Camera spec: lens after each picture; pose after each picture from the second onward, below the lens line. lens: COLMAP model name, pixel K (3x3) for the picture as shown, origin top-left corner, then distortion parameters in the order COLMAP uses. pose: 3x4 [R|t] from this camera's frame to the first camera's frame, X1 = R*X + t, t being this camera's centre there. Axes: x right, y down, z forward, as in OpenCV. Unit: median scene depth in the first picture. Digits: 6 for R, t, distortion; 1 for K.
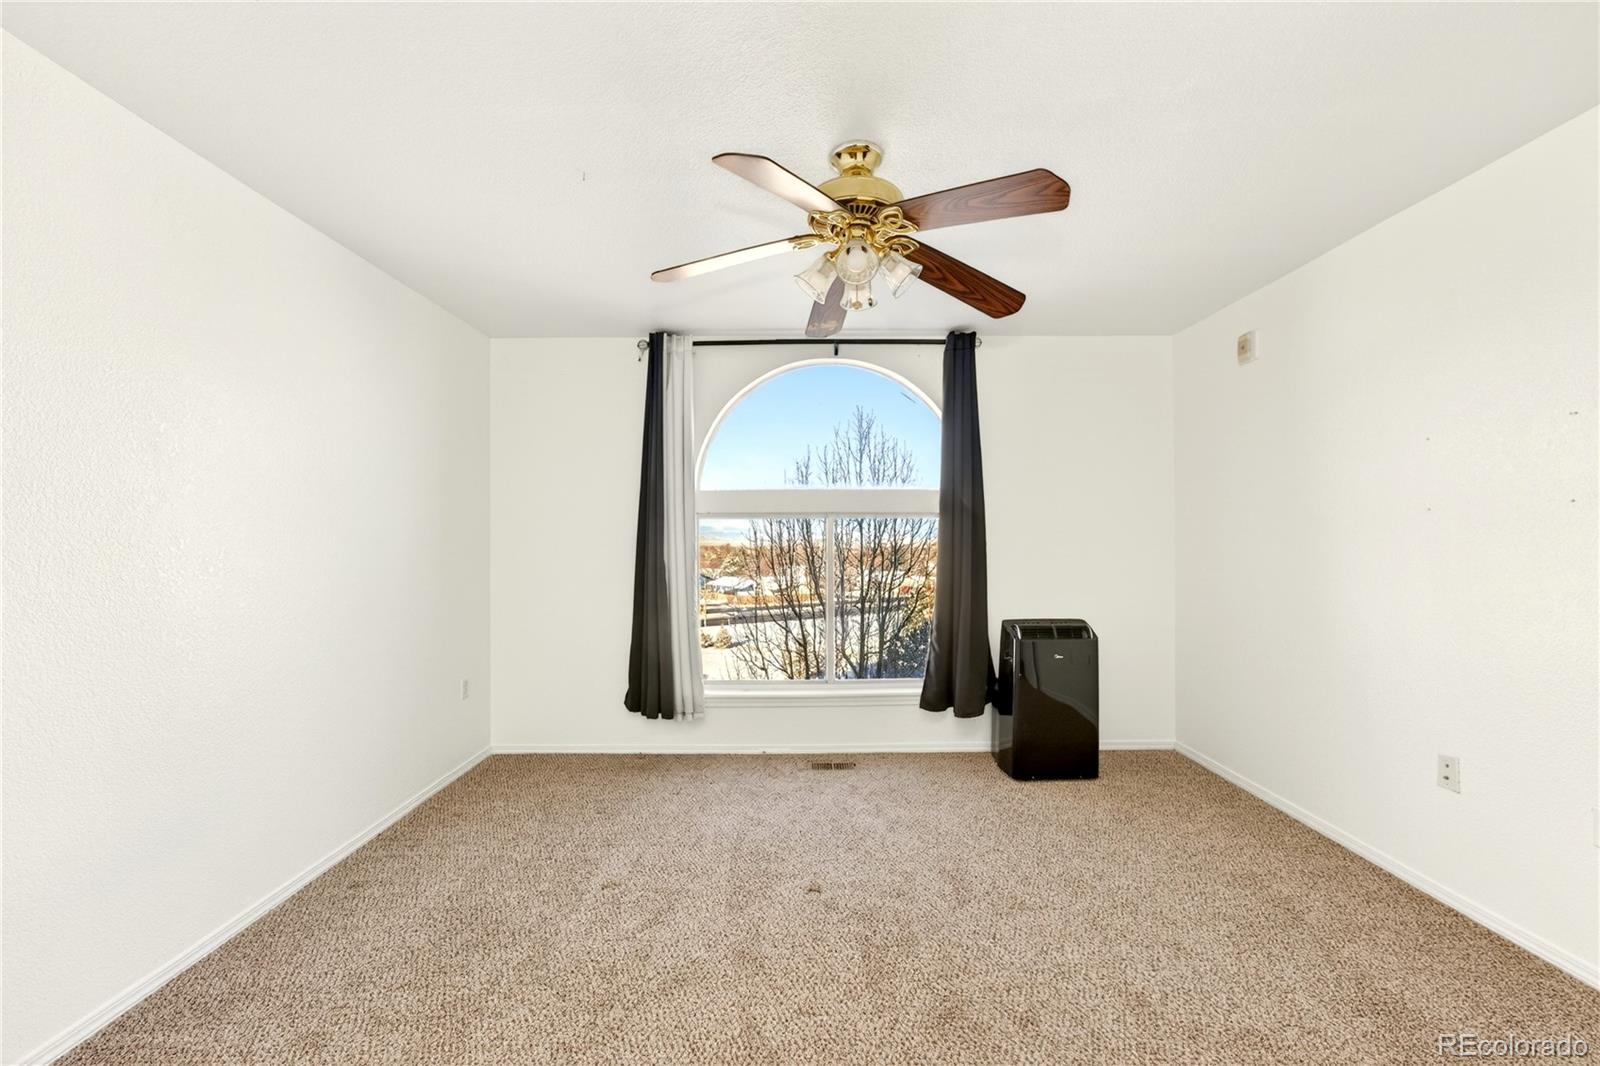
lens RADIAL K [[637.8, 0, 798.9], [0, 637.8, 540.0], [0, 0, 1]] dist [-0.002009, 0.003825]
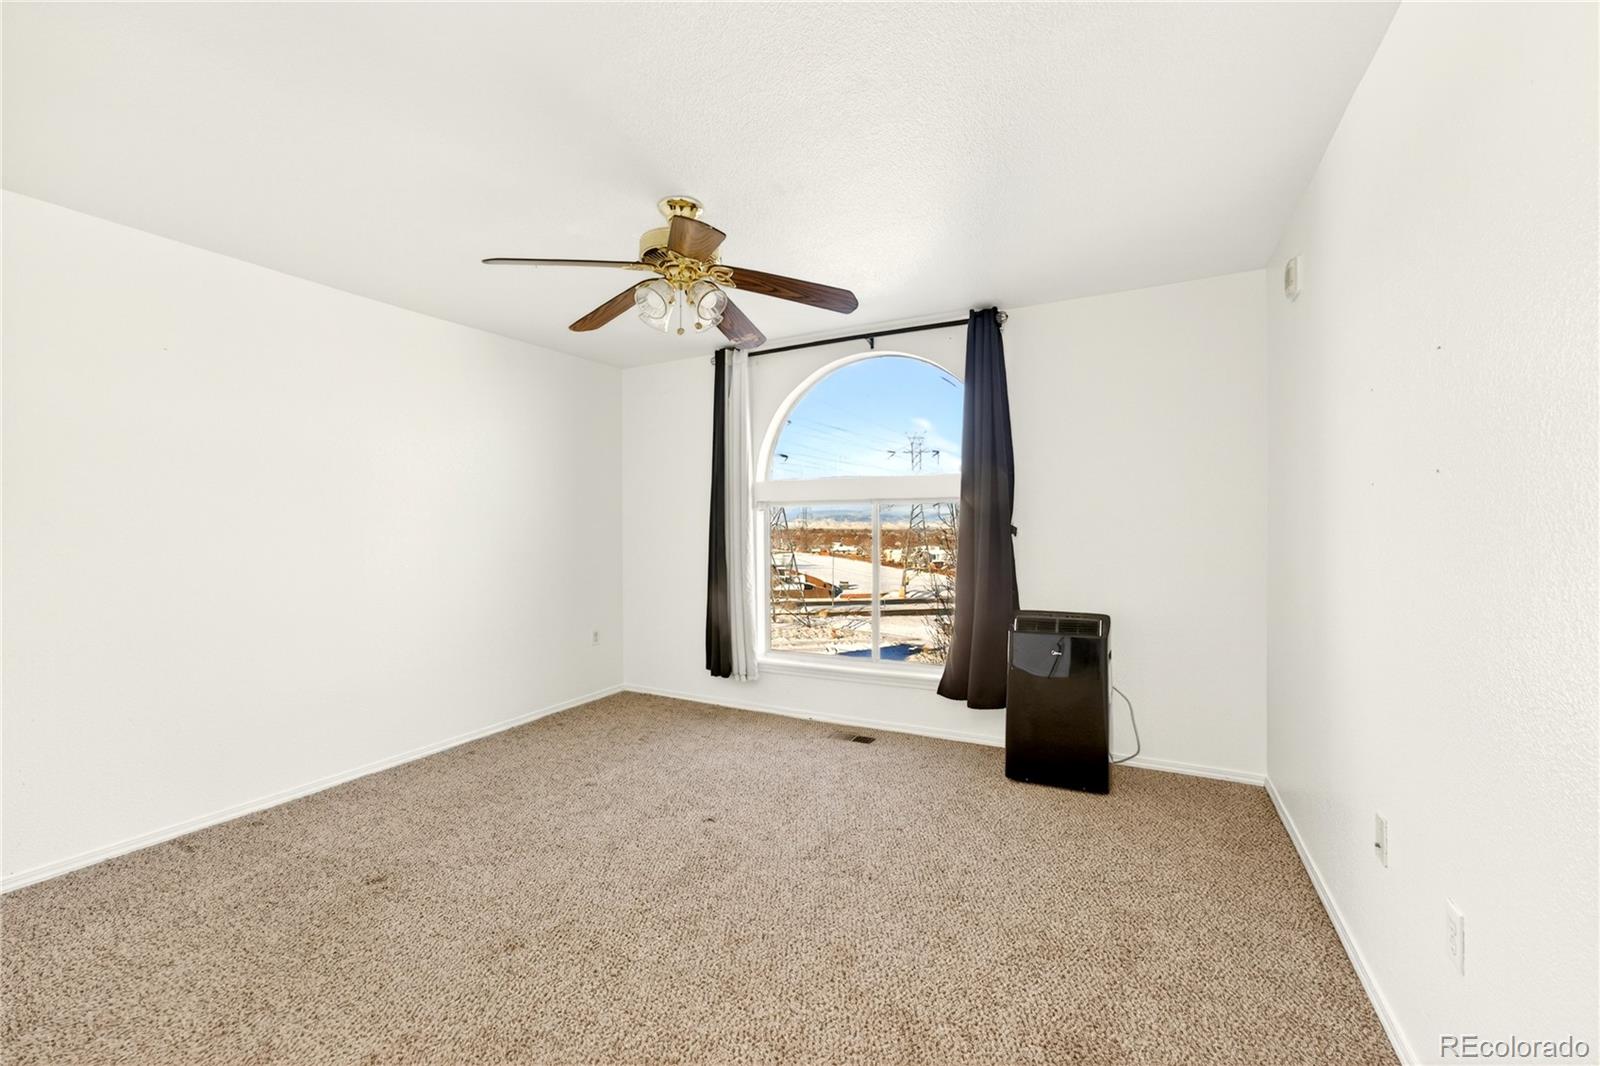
lens RADIAL K [[637.8, 0, 798.9], [0, 637.8, 540.0], [0, 0, 1]] dist [-0.002009, 0.003825]
pose [[0.884246, 0.010145, -0.466912, 0.479208], [0.000327, 0.999750, 0.022341, -0.000734], [0.467022, -0.019907, 0.884022, 0.021082]]
